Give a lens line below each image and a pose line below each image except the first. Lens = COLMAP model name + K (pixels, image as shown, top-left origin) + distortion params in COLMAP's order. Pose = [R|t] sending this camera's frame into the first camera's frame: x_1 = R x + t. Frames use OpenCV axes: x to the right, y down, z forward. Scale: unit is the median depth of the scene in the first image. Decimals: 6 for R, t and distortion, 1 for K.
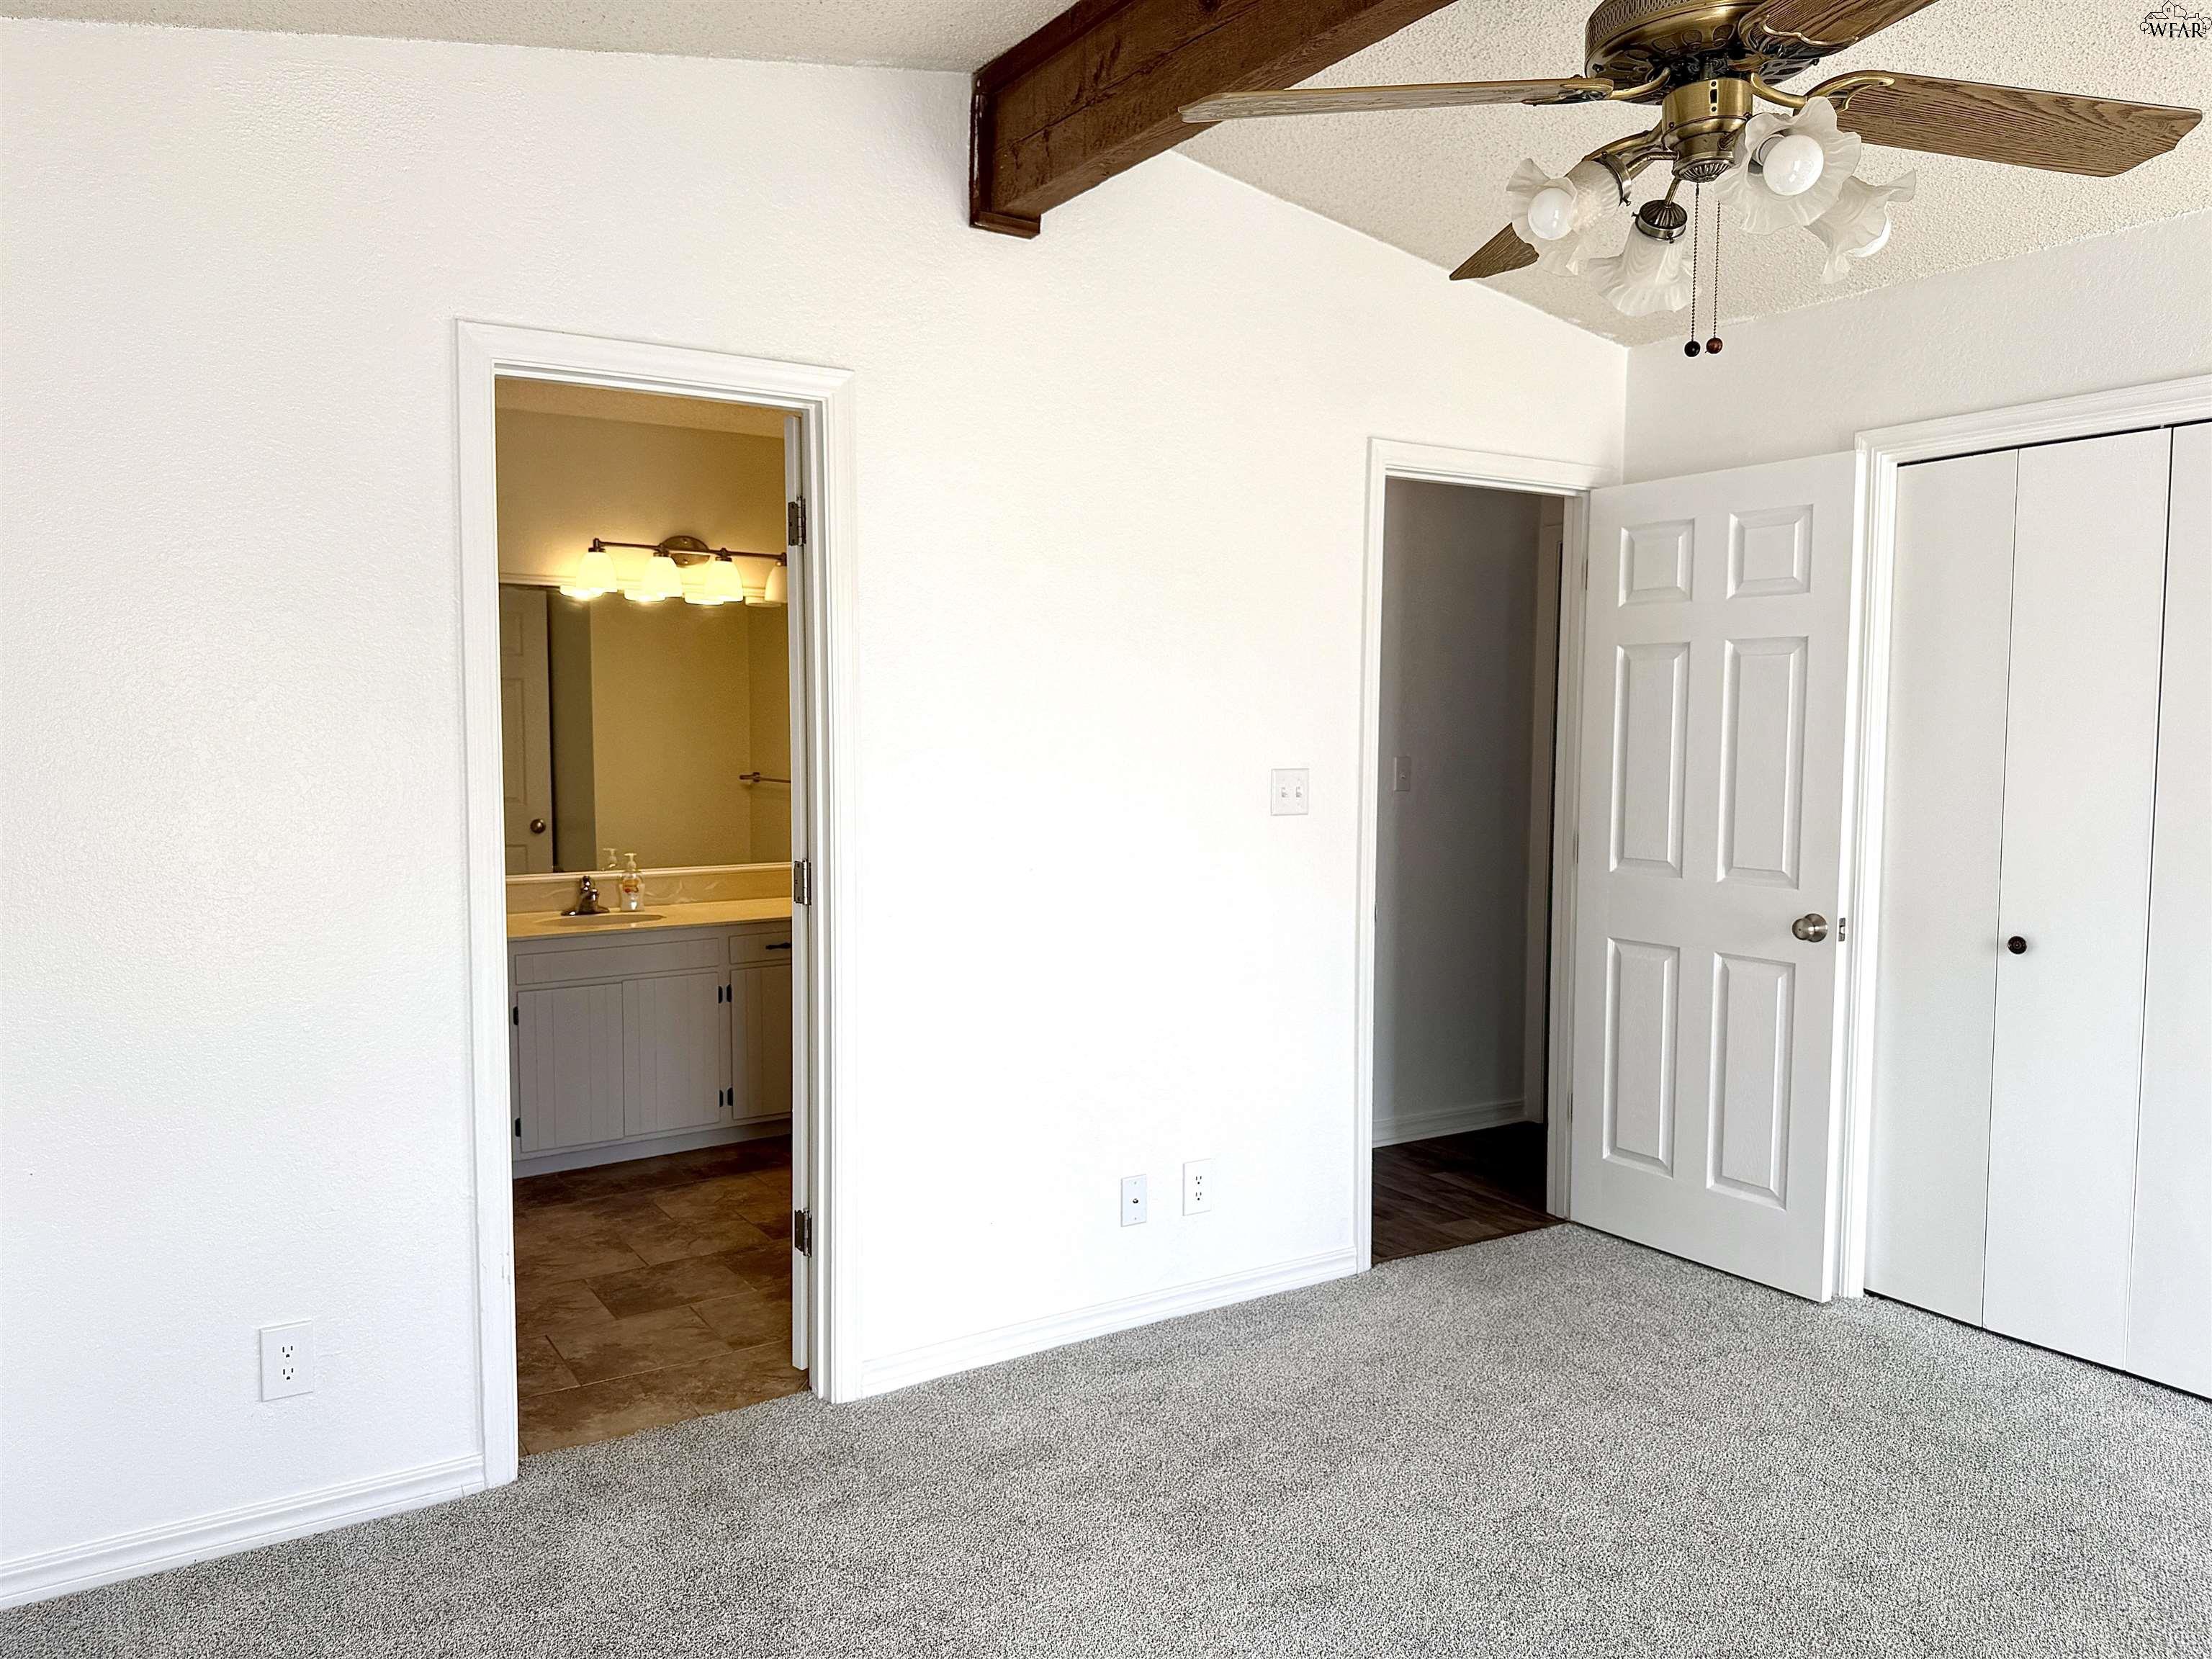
lens RADIAL K [[1551.5, 0, 1104.3], [0, 1551.5, 834.9], [0, 0, 1]] dist [0.092915, -0.124670]
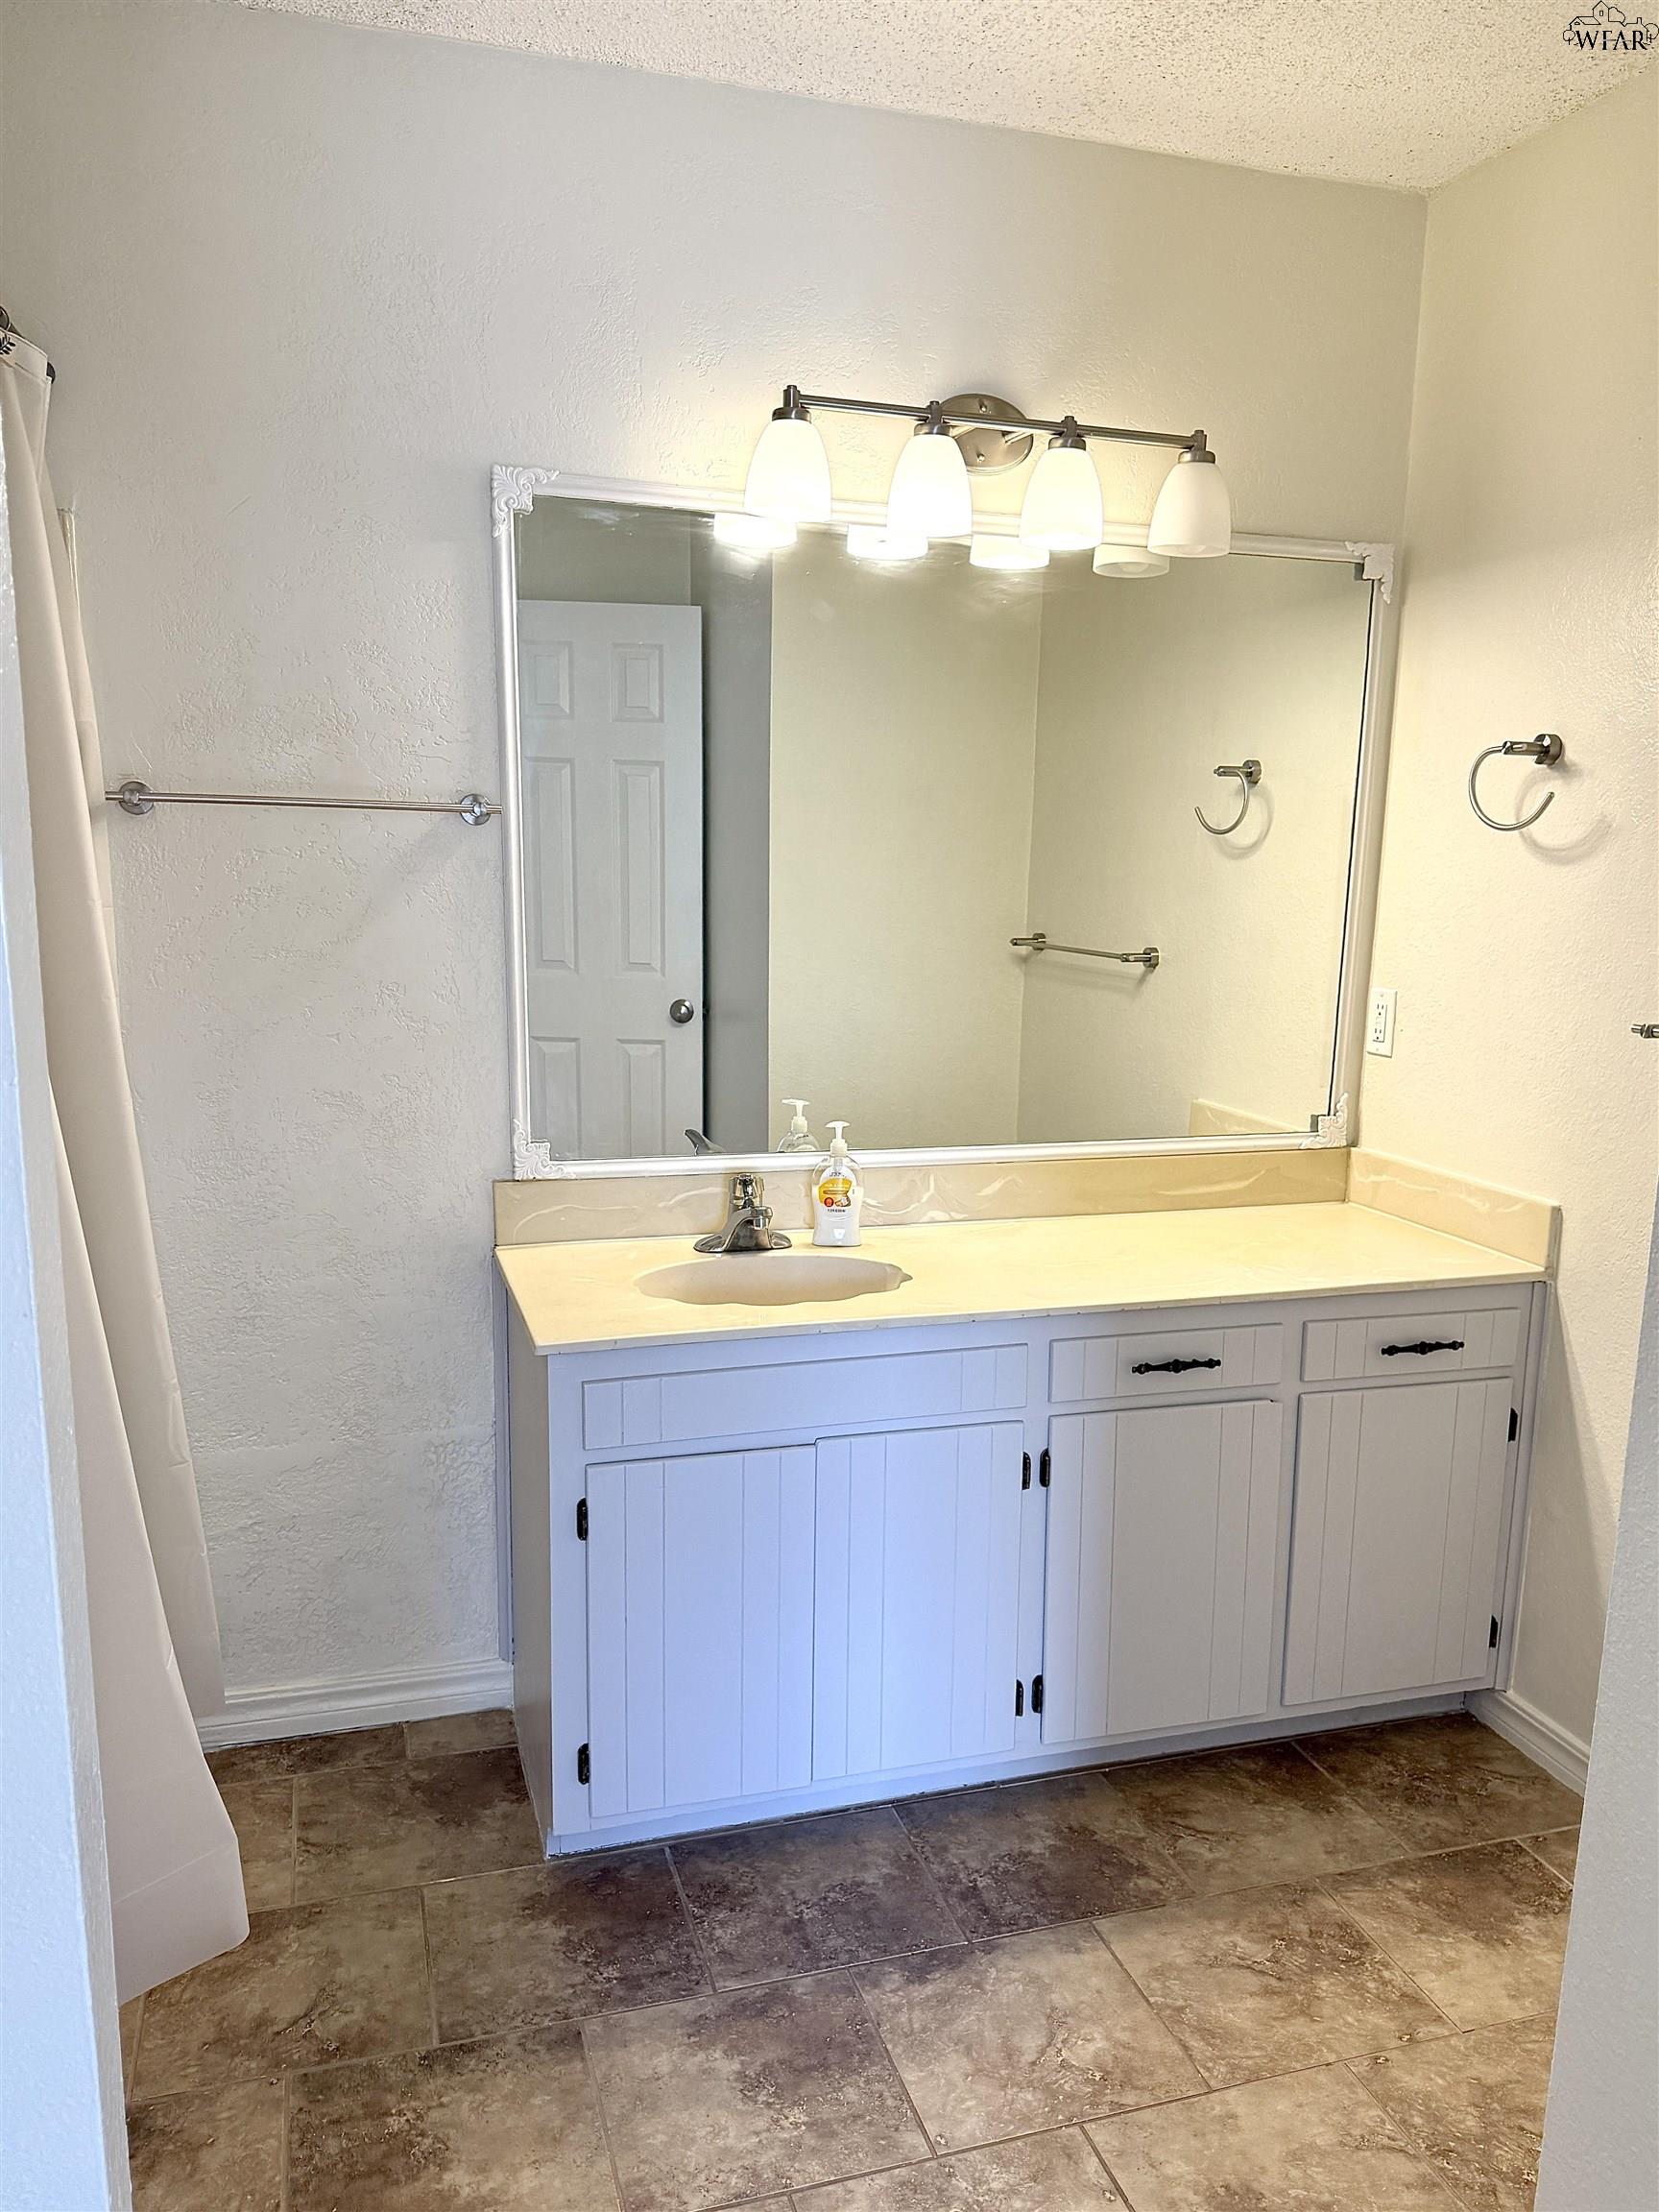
lens RADIAL K [[1551.5, 0, 830.0], [0, 1551.5, 1204.1], [0, 0, 1]] dist [0.092915, -0.124670]
pose [[0.961851, 0.073983, -0.263382, -0.181433], [-0.034211, 0.987710, 0.152506, -0.034690], [0.271428, -0.137678, 0.952561, 0.554771]]
